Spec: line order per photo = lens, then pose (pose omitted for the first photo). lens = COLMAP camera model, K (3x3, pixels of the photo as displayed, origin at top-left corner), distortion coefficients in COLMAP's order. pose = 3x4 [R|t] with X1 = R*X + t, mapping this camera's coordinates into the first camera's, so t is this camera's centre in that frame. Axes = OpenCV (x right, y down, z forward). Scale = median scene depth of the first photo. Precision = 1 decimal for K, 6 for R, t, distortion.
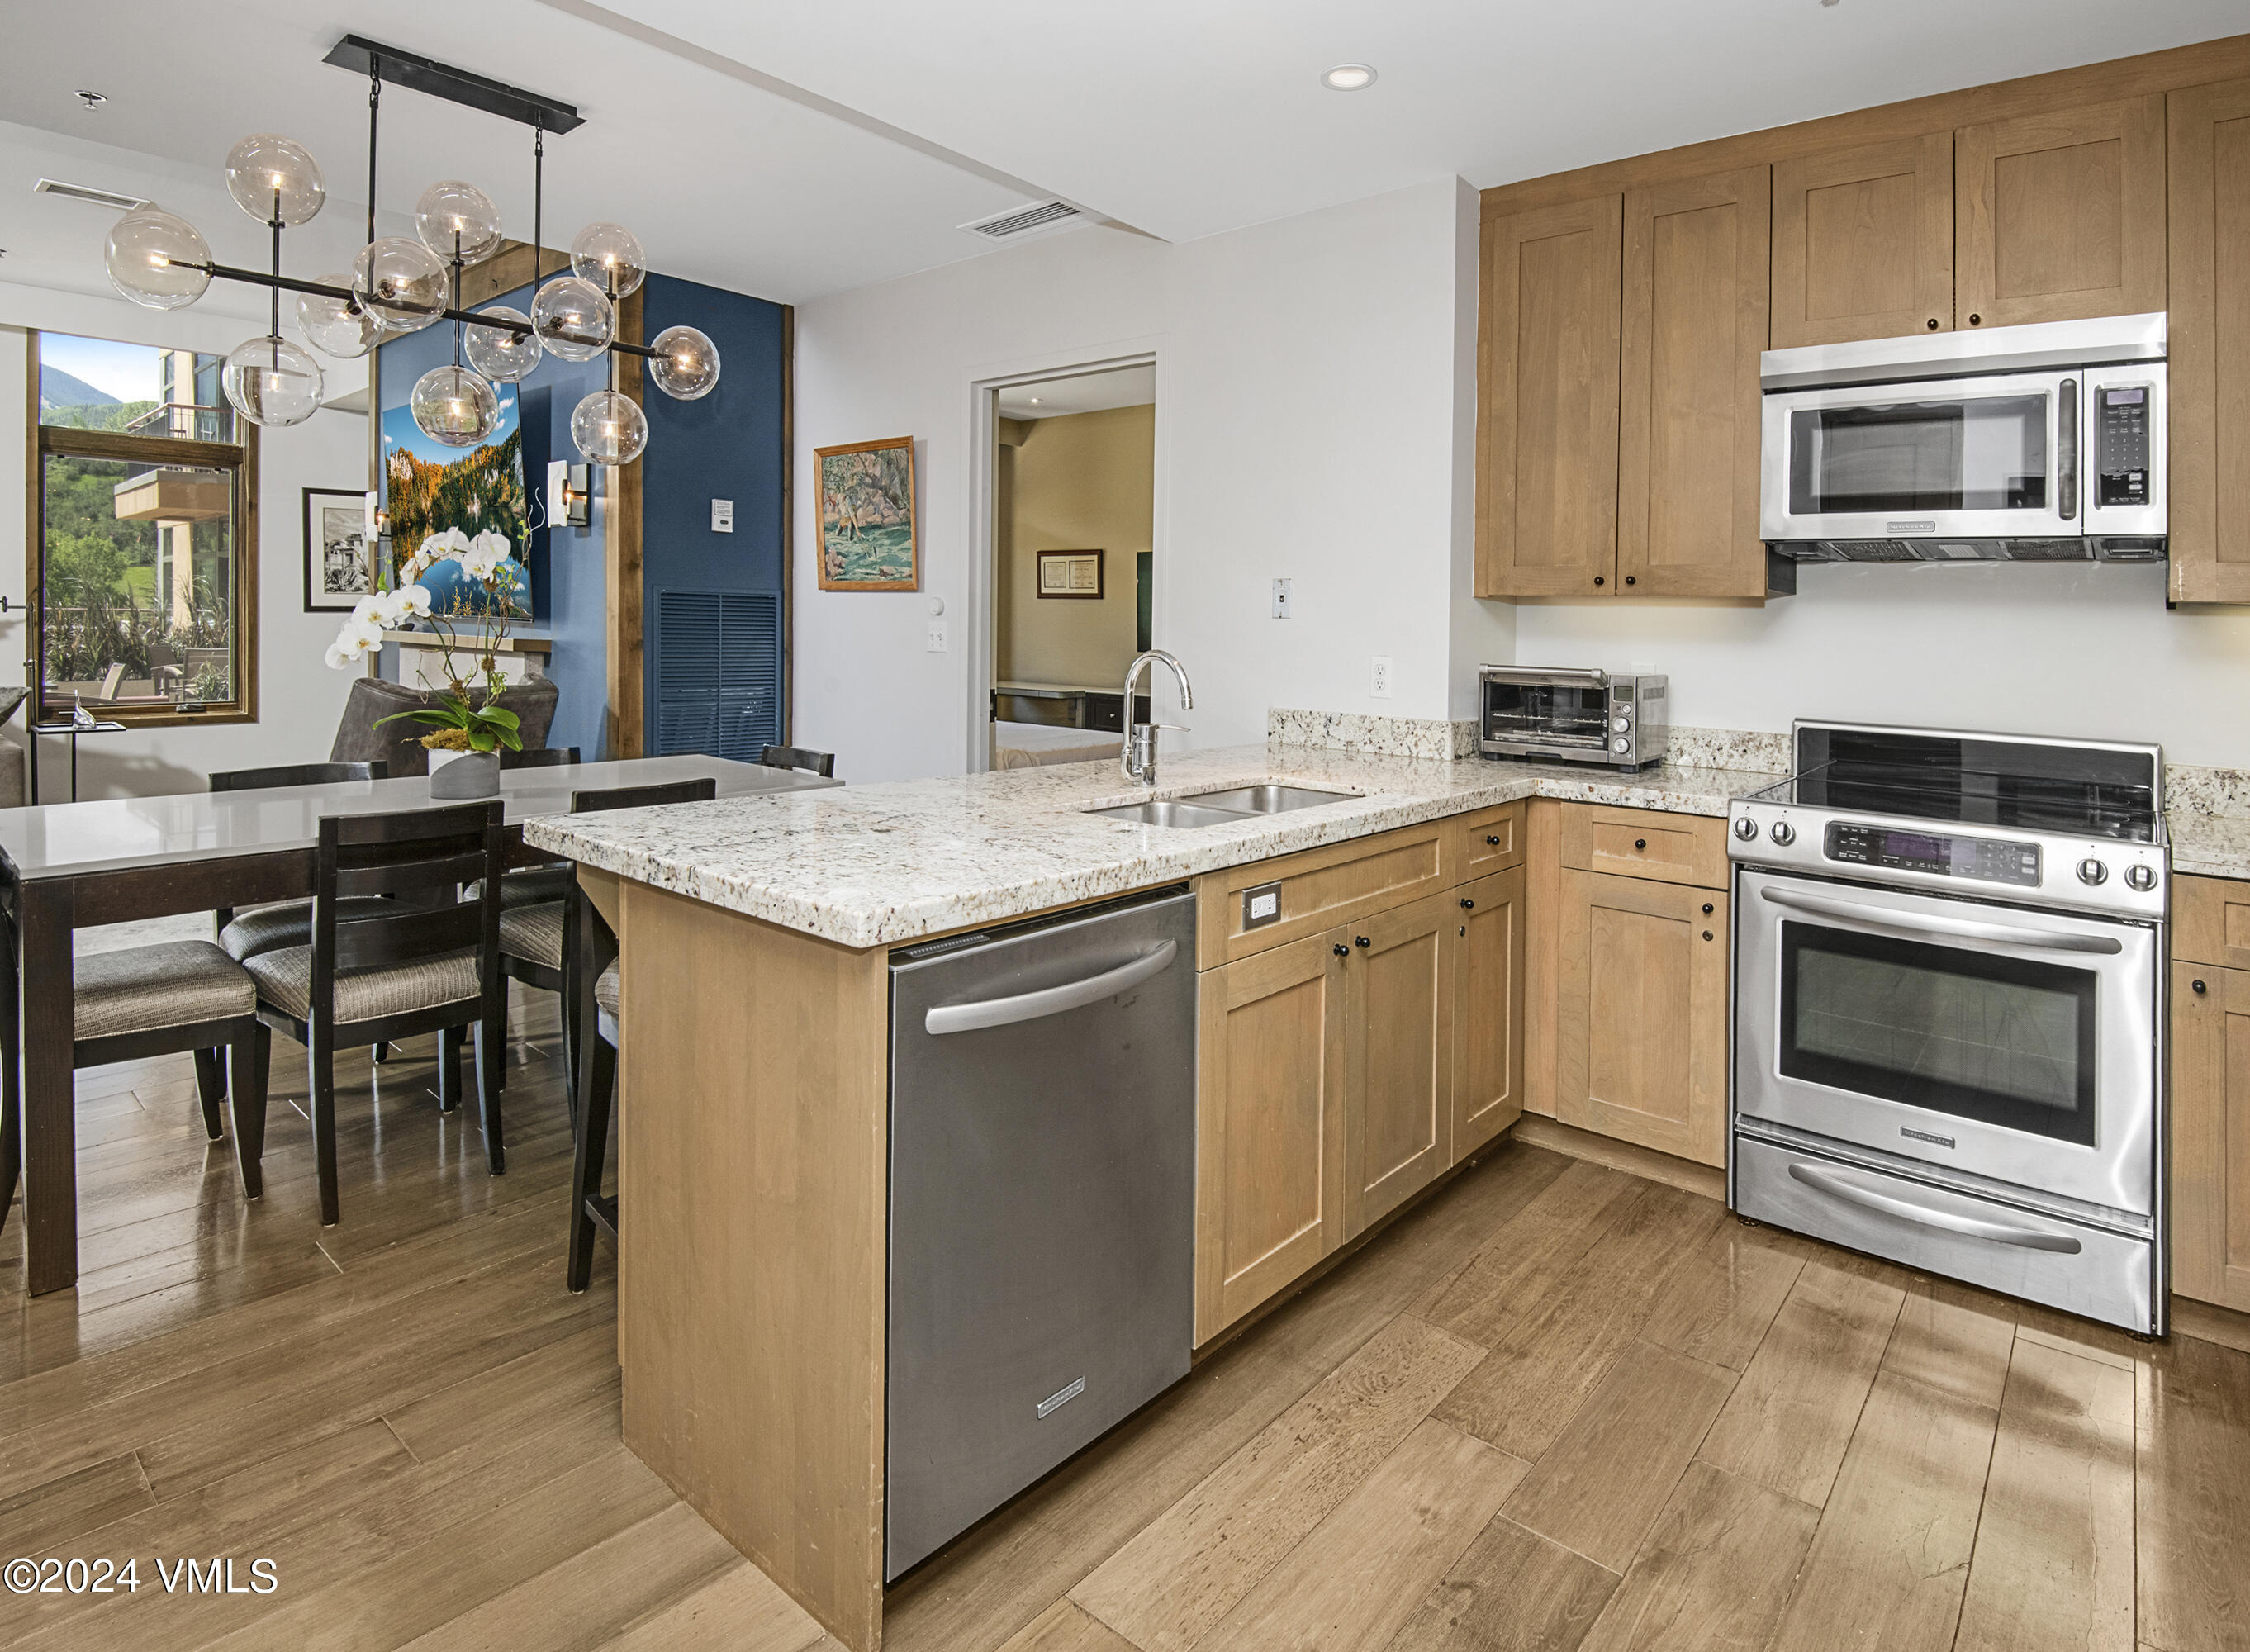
lens RADIAL K [[1223.7, 0, 1126.4], [0, 1223.7, 690.3], [0, 0, 1]] dist [0.004462, -0.031484]
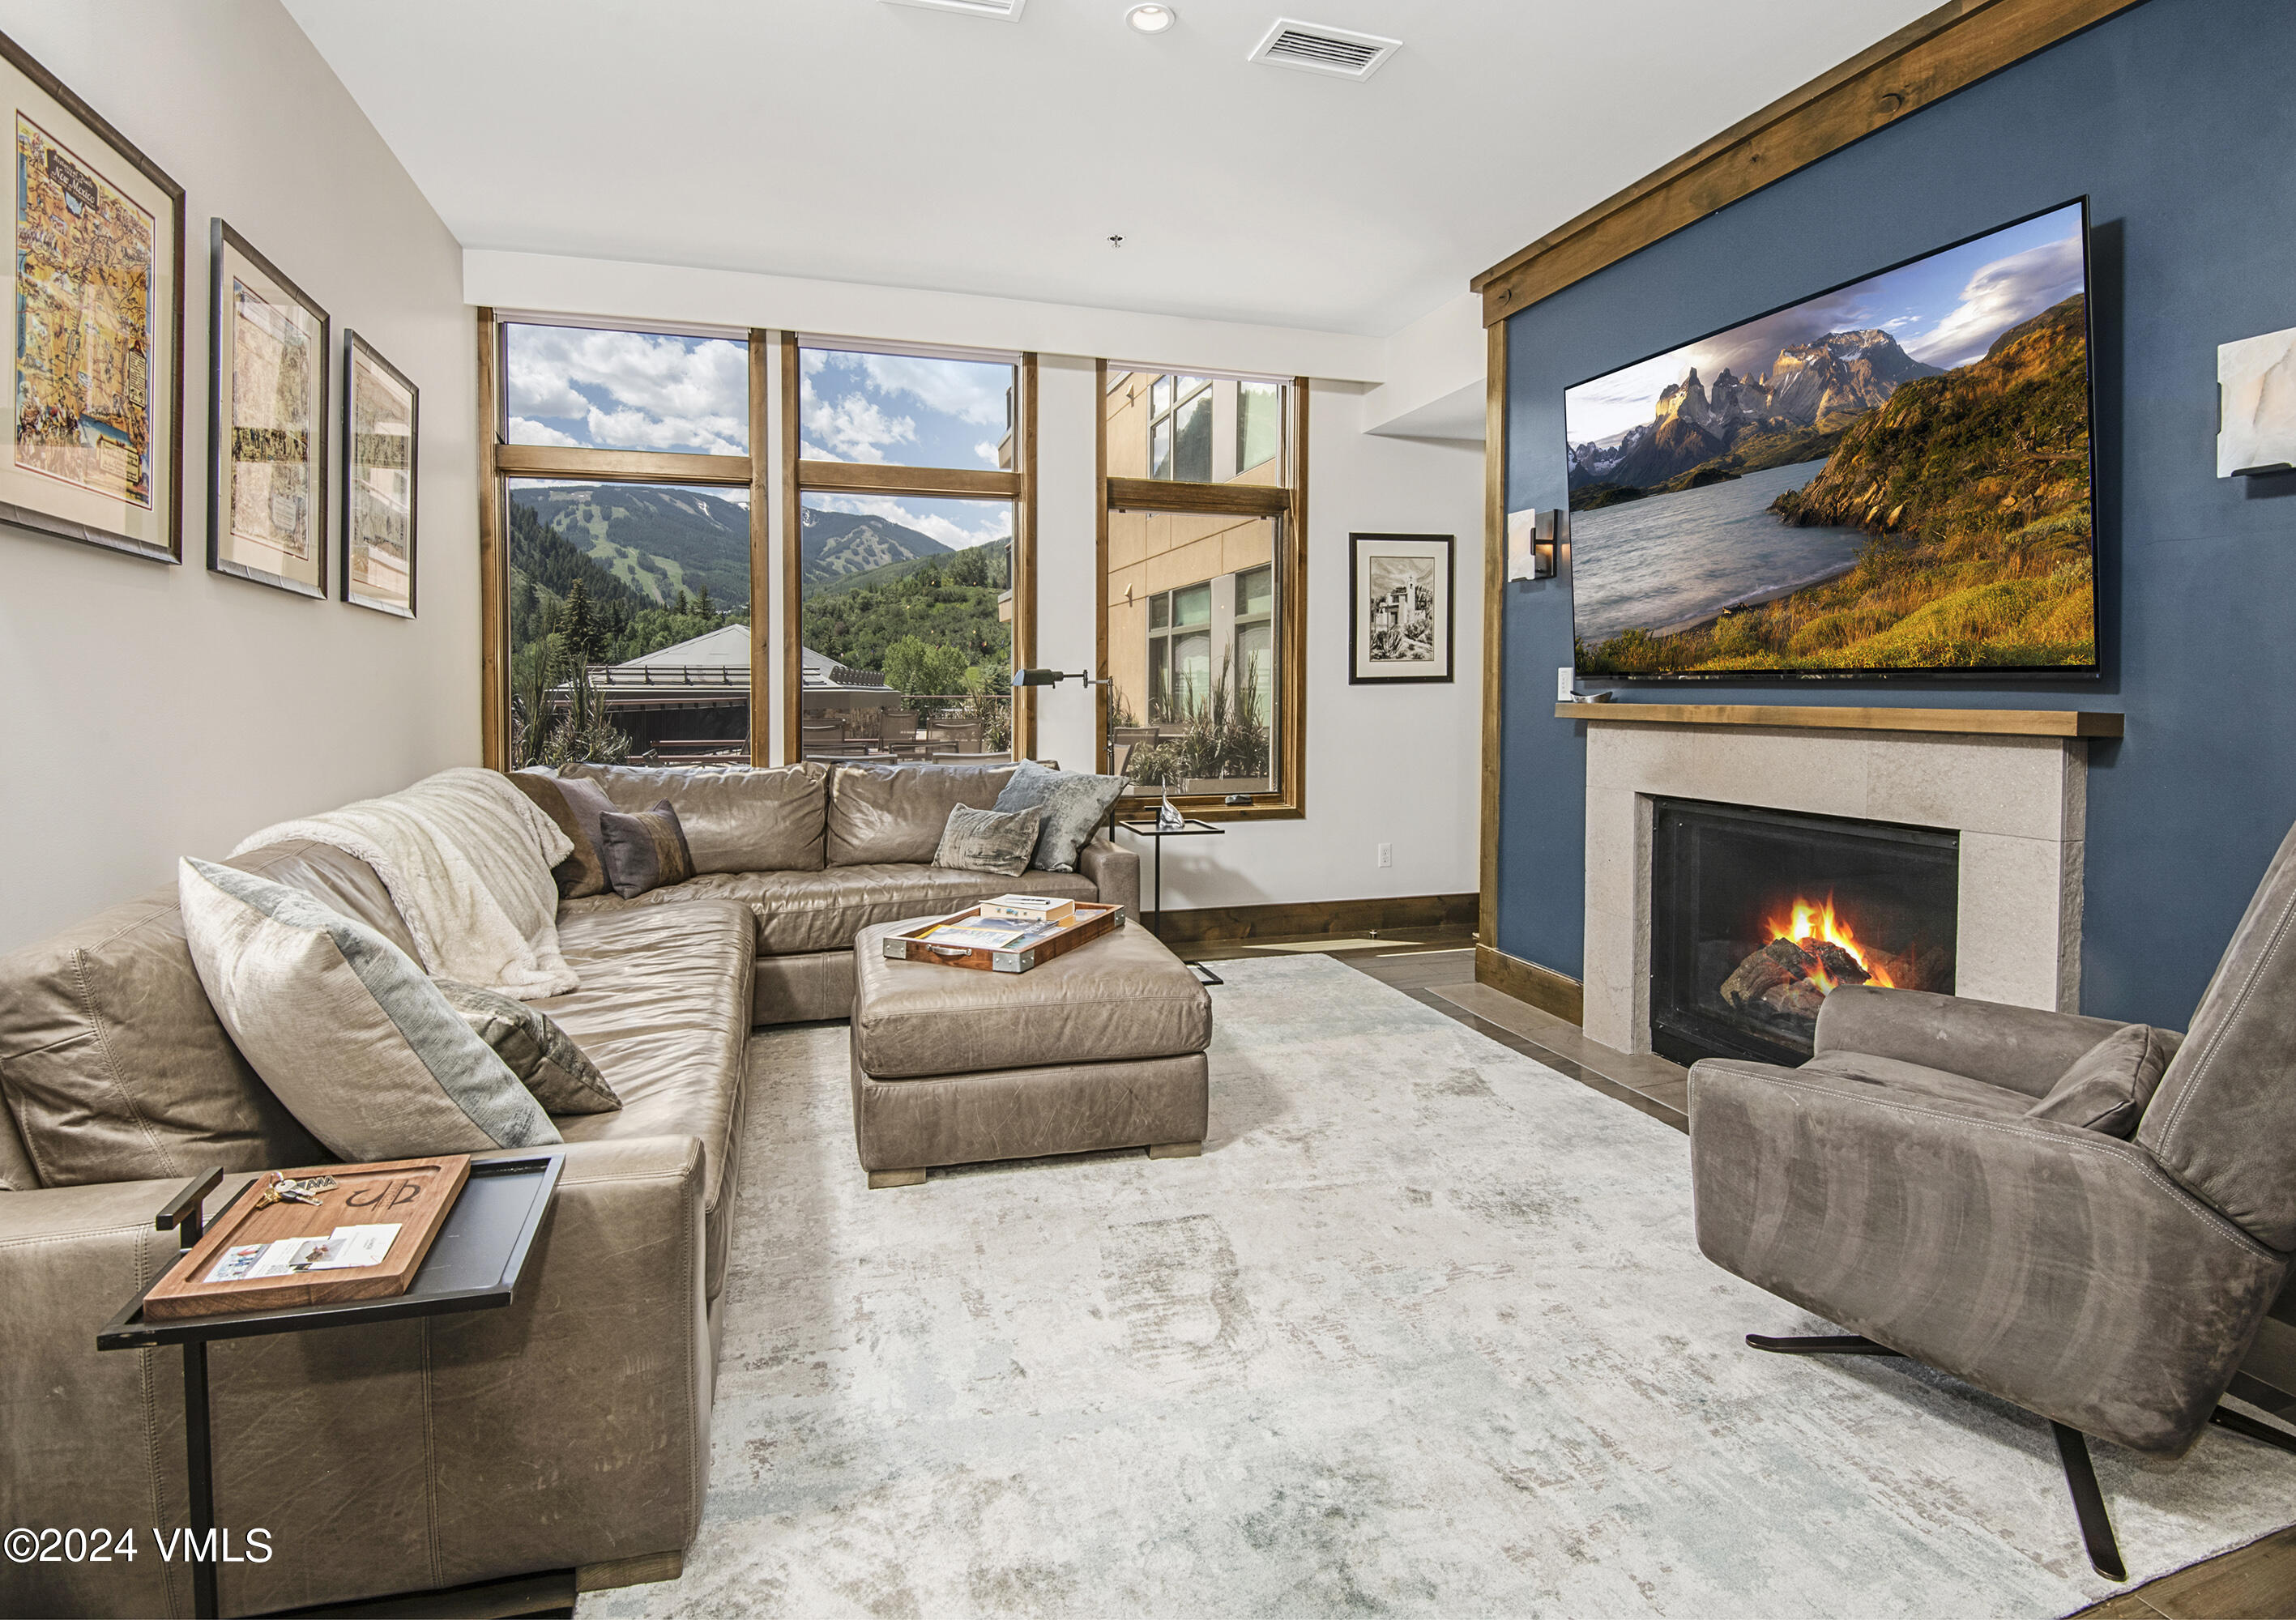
lens RADIAL K [[1168.0, 0, 1098.9], [0, 1168.0, 767.0], [0, 0, 1]] dist [-0.004076, -0.024427]
pose [[0.834819, 0.011586, -0.550402, -0.603918], [-0.010769, 0.999931, 0.004714, -0.016622], [0.550418, 0.001992, 0.834887, 0.394188]]
